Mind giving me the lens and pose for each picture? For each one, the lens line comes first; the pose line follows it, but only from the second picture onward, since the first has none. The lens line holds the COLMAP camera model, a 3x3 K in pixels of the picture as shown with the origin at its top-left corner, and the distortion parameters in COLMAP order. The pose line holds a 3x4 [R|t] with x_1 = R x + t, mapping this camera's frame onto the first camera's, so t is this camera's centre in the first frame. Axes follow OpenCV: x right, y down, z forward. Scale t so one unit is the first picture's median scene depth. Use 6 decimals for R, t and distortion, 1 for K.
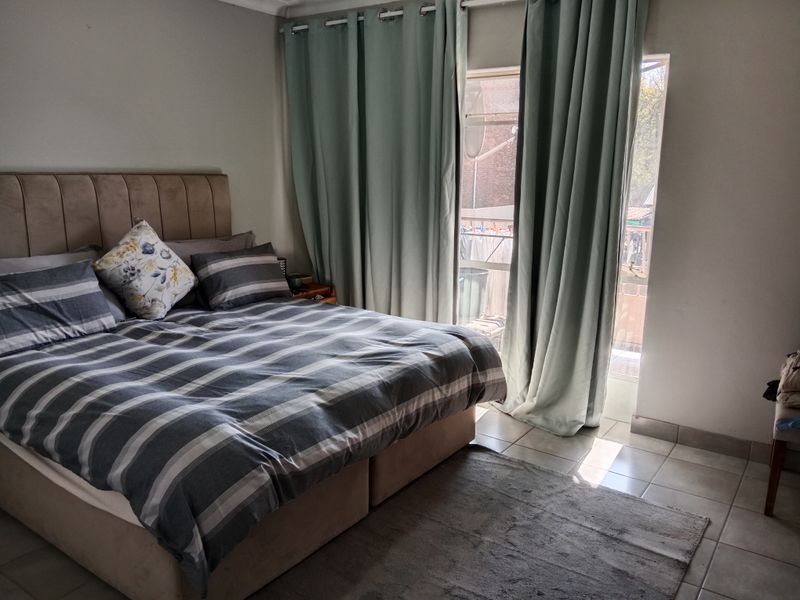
lens RADIAL K [[625.5, 0, 401.8], [0, 625.5, 302.4], [0, 0, 1]] dist [0.028942, -0.071605]
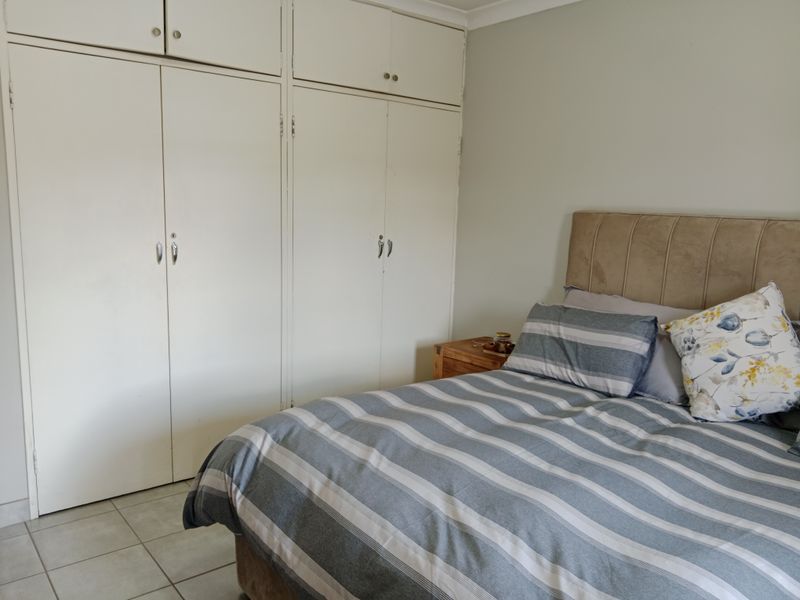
lens RADIAL K [[625.5, 0, 401.9], [0, 625.5, 300.3], [0, 0, 1]] dist [0.028942, -0.071605]
pose [[-0.270748, 0.123478, -0.954698, 0.414755], [-0.238043, 0.952353, 0.190682, -0.177873], [0.932755, 0.278886, -0.228454, 0.925780]]
